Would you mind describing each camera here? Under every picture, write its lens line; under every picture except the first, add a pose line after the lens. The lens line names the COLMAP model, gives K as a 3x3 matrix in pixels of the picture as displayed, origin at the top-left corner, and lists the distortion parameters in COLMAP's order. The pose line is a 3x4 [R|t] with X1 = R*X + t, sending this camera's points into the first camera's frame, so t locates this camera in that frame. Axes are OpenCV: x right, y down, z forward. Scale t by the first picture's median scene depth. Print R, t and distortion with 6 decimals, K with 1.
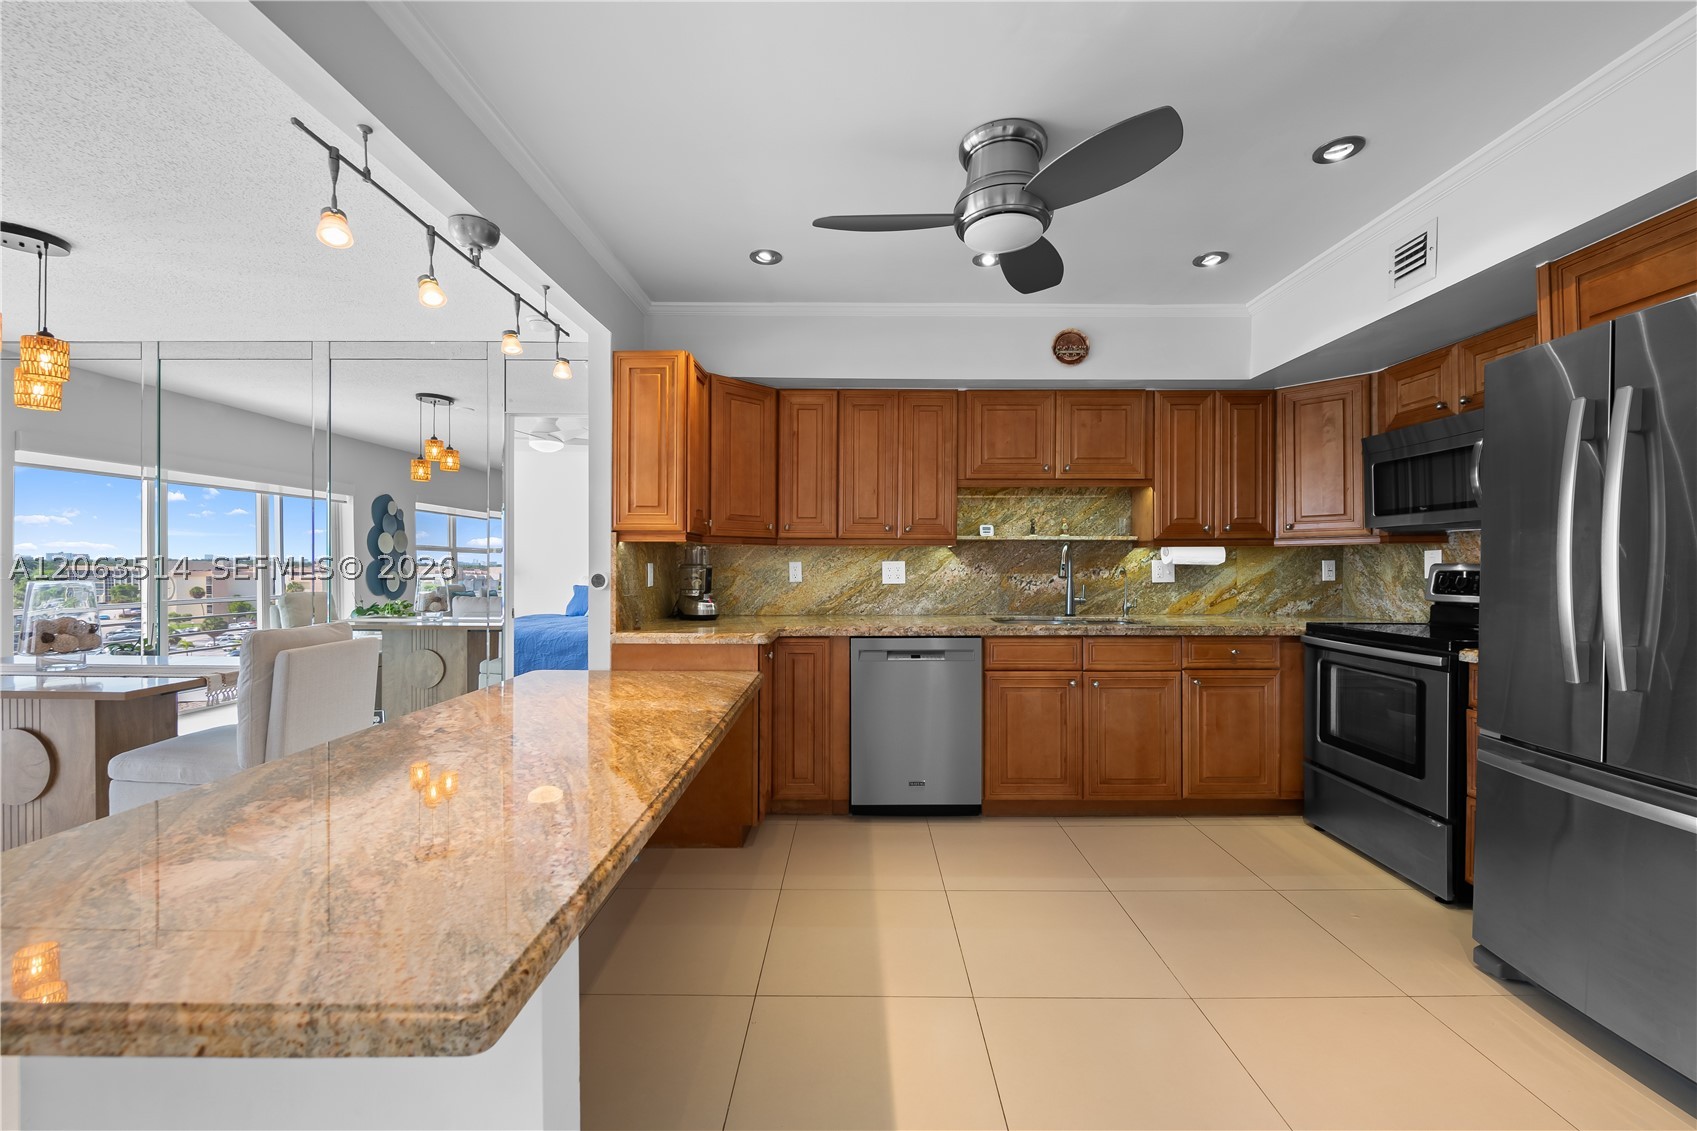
lens RADIAL K [[671.8, 0, 855.8], [0, 671.8, 564.4], [0, 0, 1]] dist [0.002393, -0.003596]
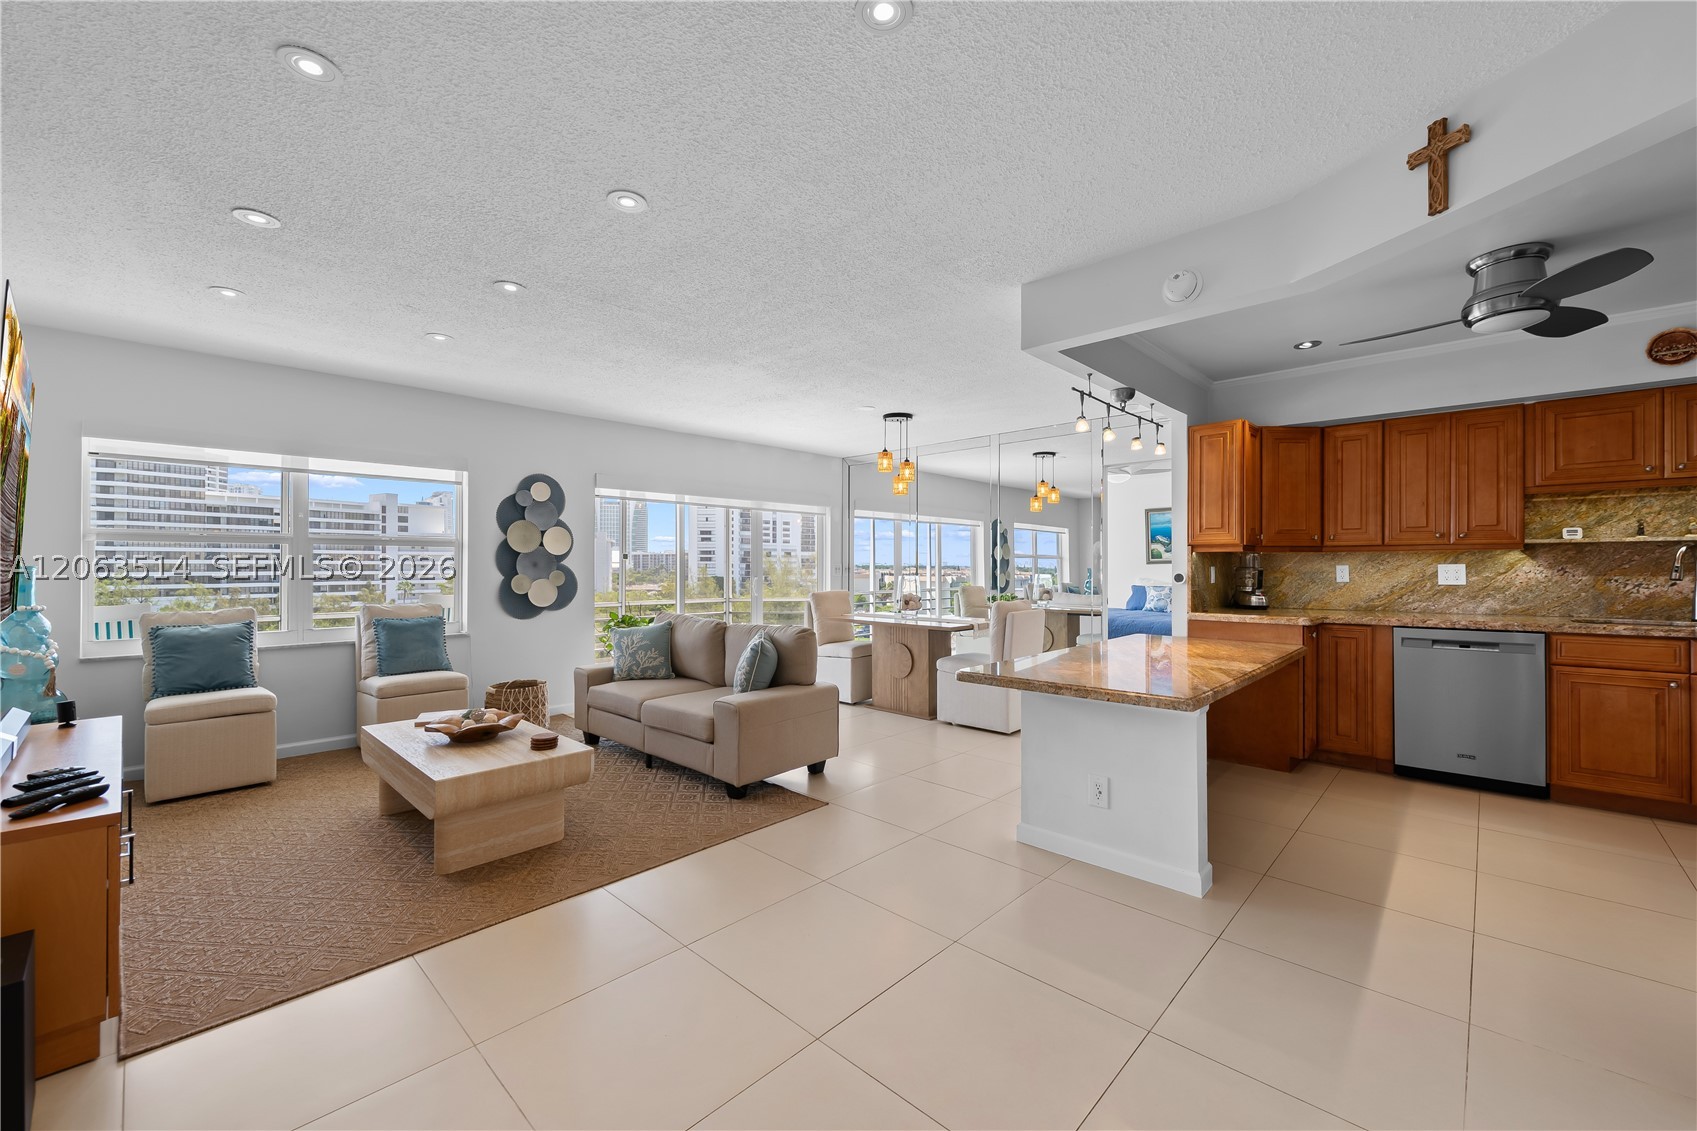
lens RADIAL K [[671.8, 0, 856.4], [0, 671.8, 565.3], [0, 0, 1]] dist [0.002393, -0.003596]
pose [[0.731842, -0.004404, -0.681460, 0.106040], [0.001087, 0.999985, -0.005294, 0.002223], [0.681473, 0.003133, 0.731836, -0.536305]]
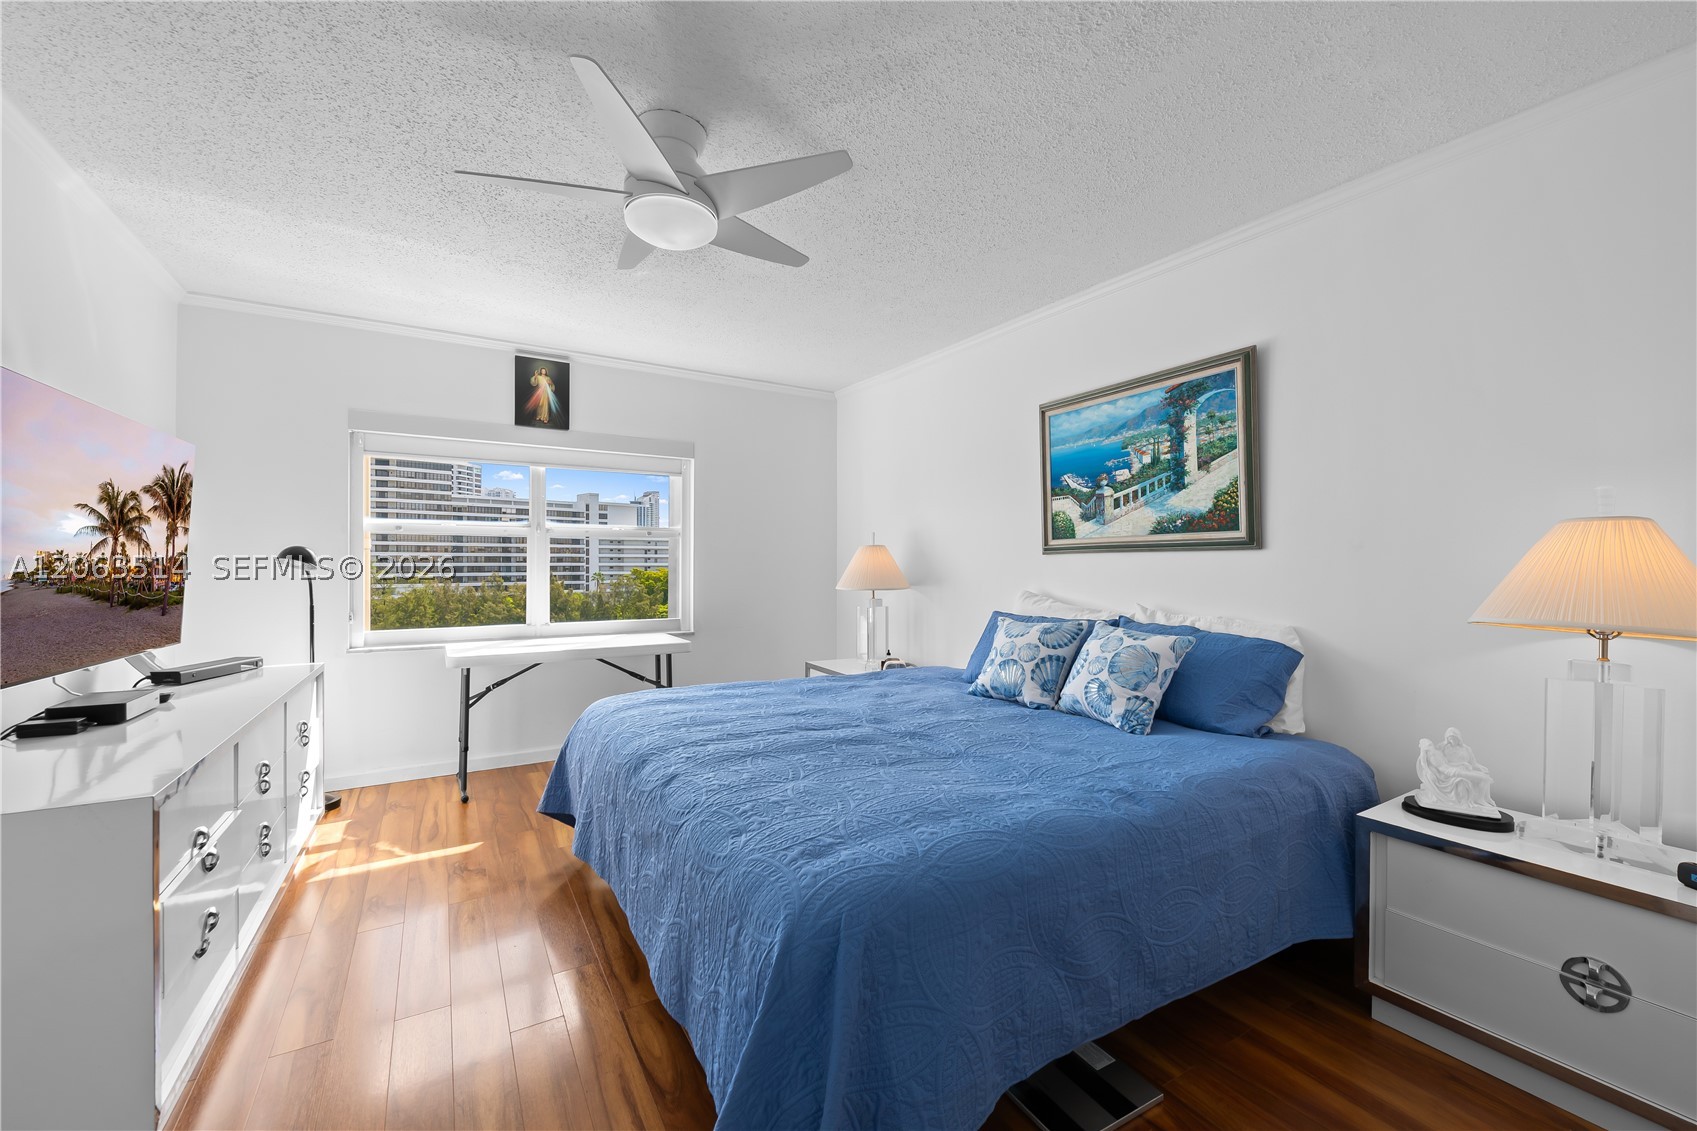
lens RADIAL K [[671.8, 0, 855.3], [0, 671.8, 566.1], [0, 0, 1]] dist [0.002393, -0.003596]
pose [[0.529642, 0.007283, -0.848190, -0.178877], [-0.006565, 0.999968, 0.004487, -0.002381], [0.848196, 0.003191, 0.529673, 1.570035]]
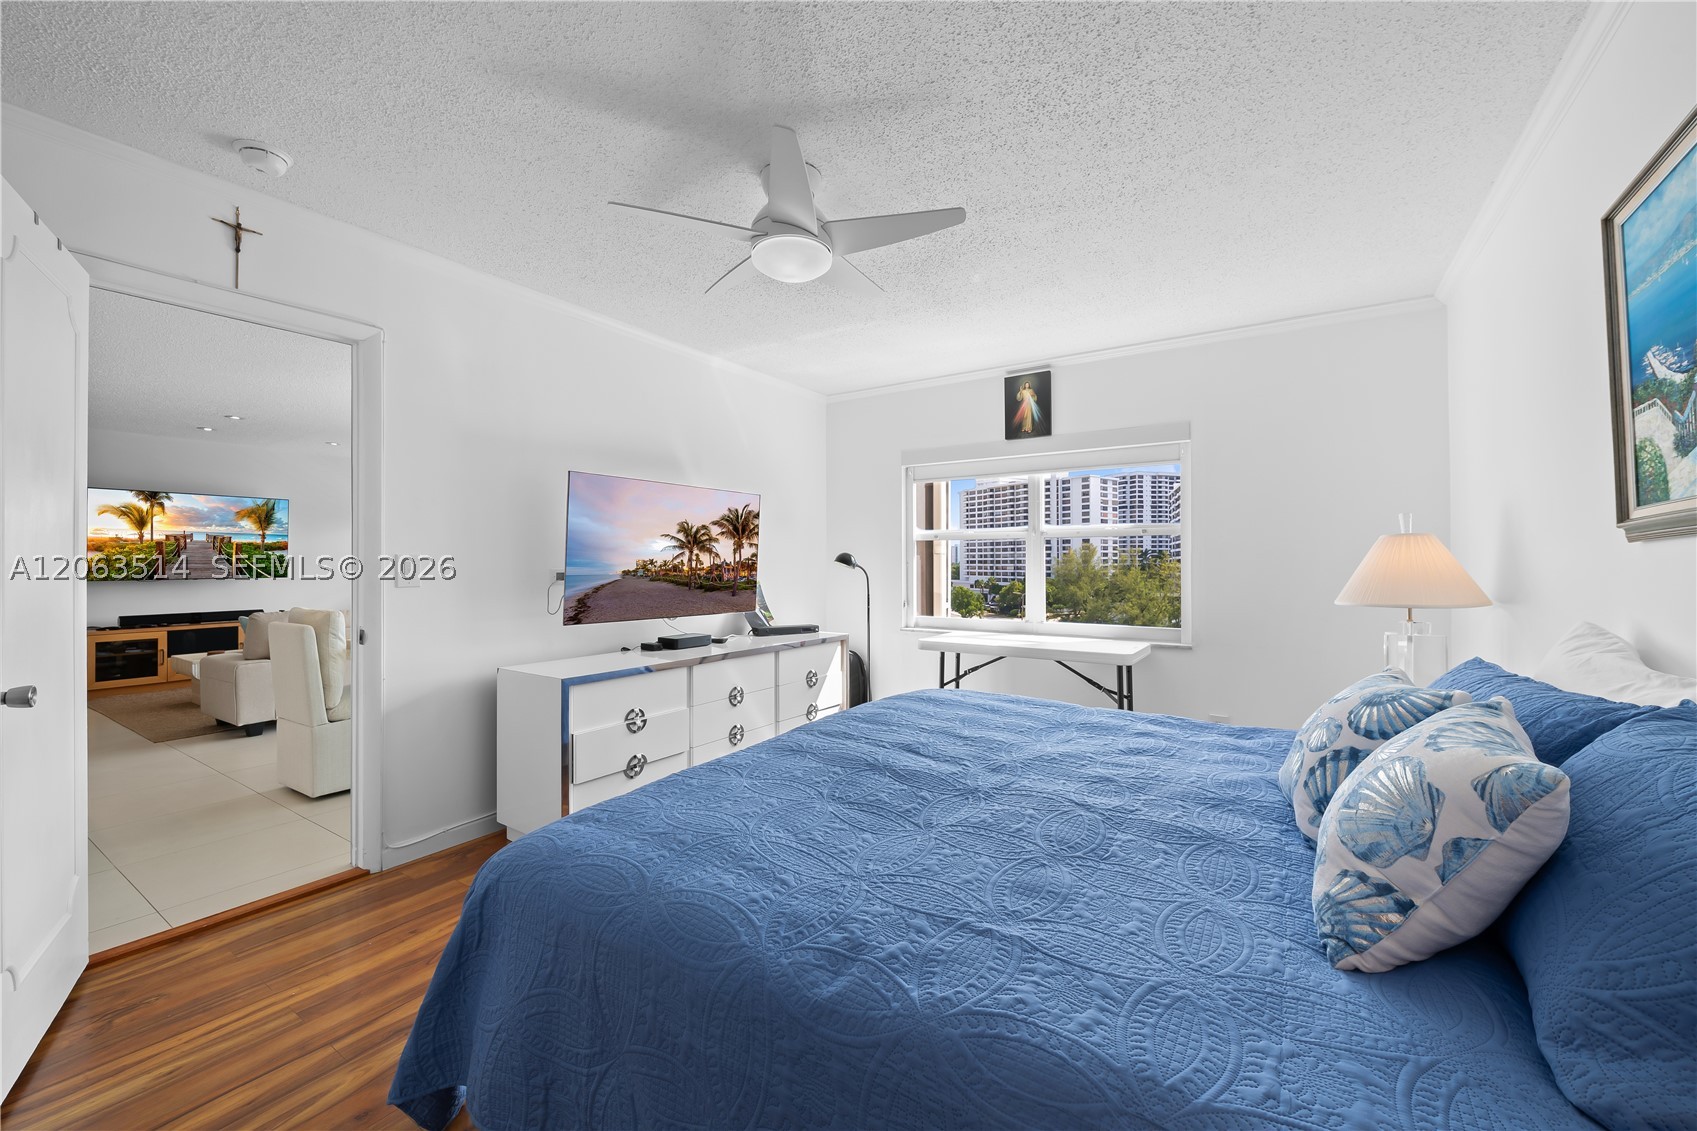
lens RADIAL K [[671.8, 0, 869.8], [0, 671.8, 563.1], [0, 0, 1]] dist [0.002393, -0.003596]
pose [[-0.532892, -0.000829, -0.846183, -0.249736], [-0.002721, 0.999996, 0.000734, -0.002467], [0.846179, 0.002693, -0.532892, 2.157530]]
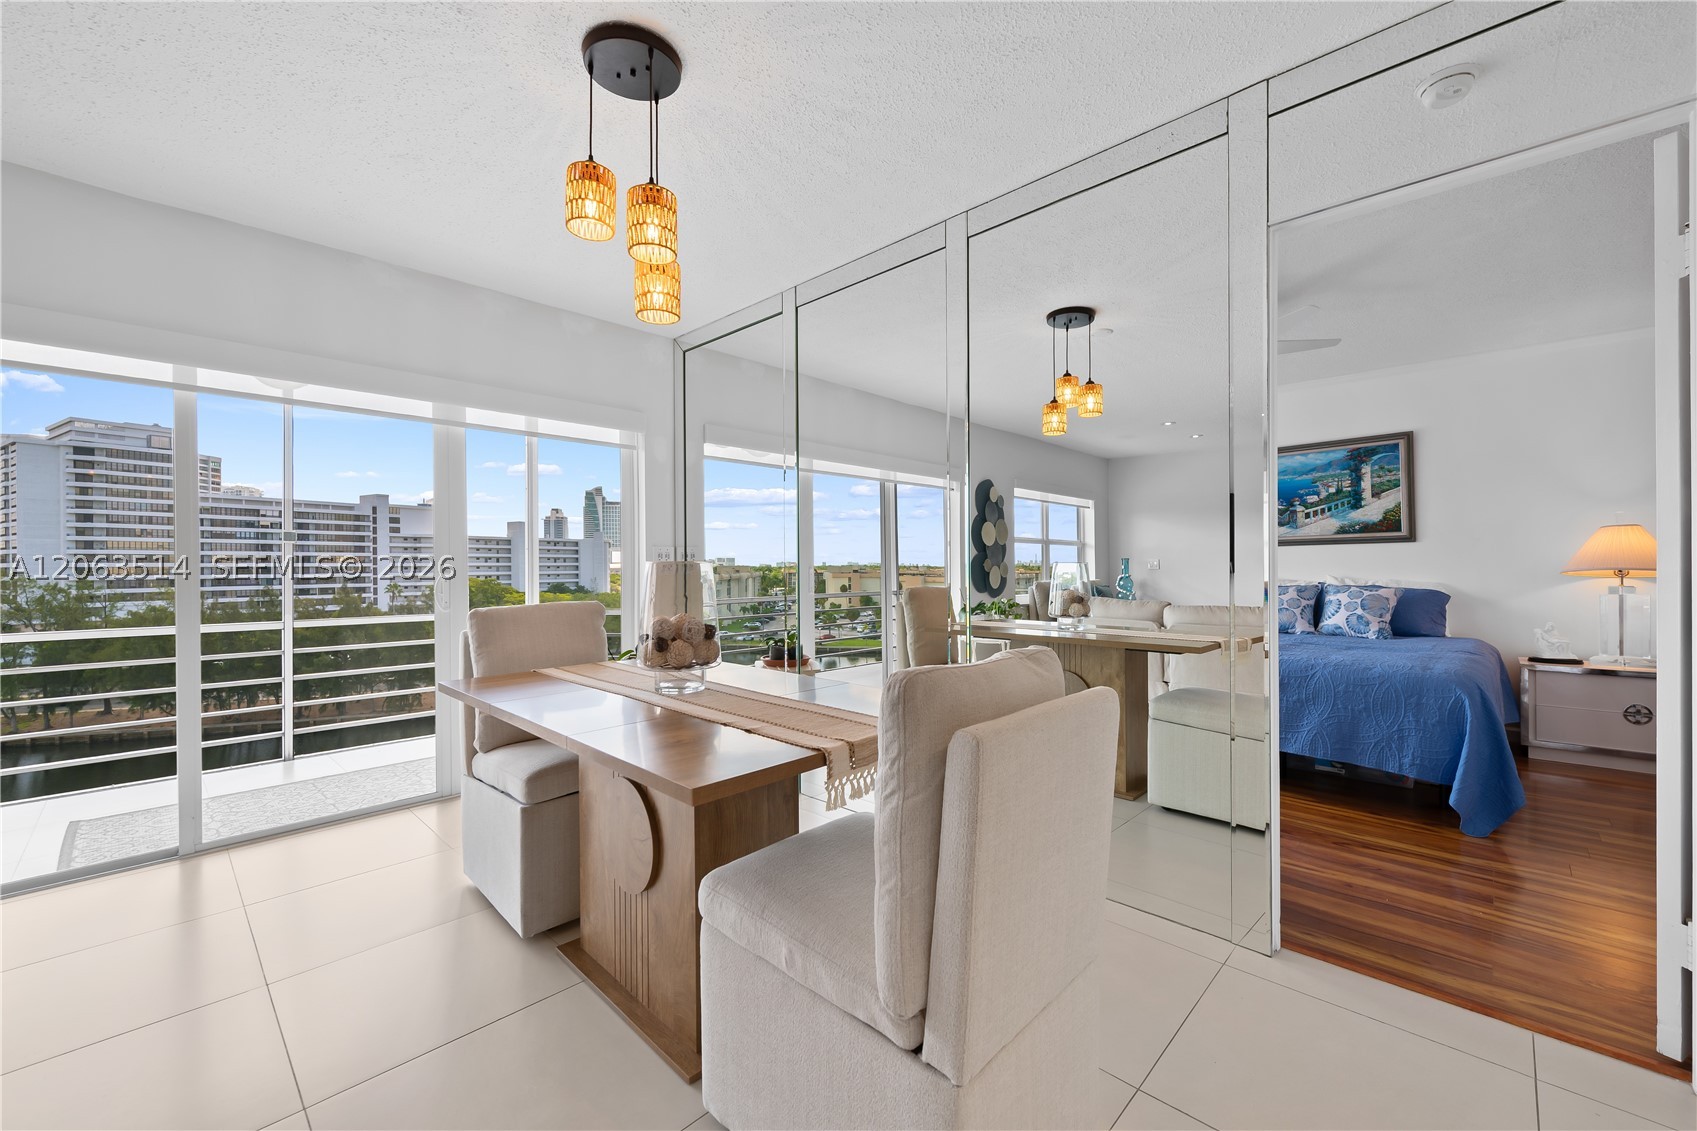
lens RADIAL K [[671.8, 0, 853.5], [0, 671.8, 559.0], [0, 0, 1]] dist [0.002393, -0.003596]
pose [[0.724458, -0.014399, -0.689168, -0.474421], [0.006830, 0.999883, -0.013711, 0.027342], [0.689285, 0.005226, 0.724472, 0.508879]]
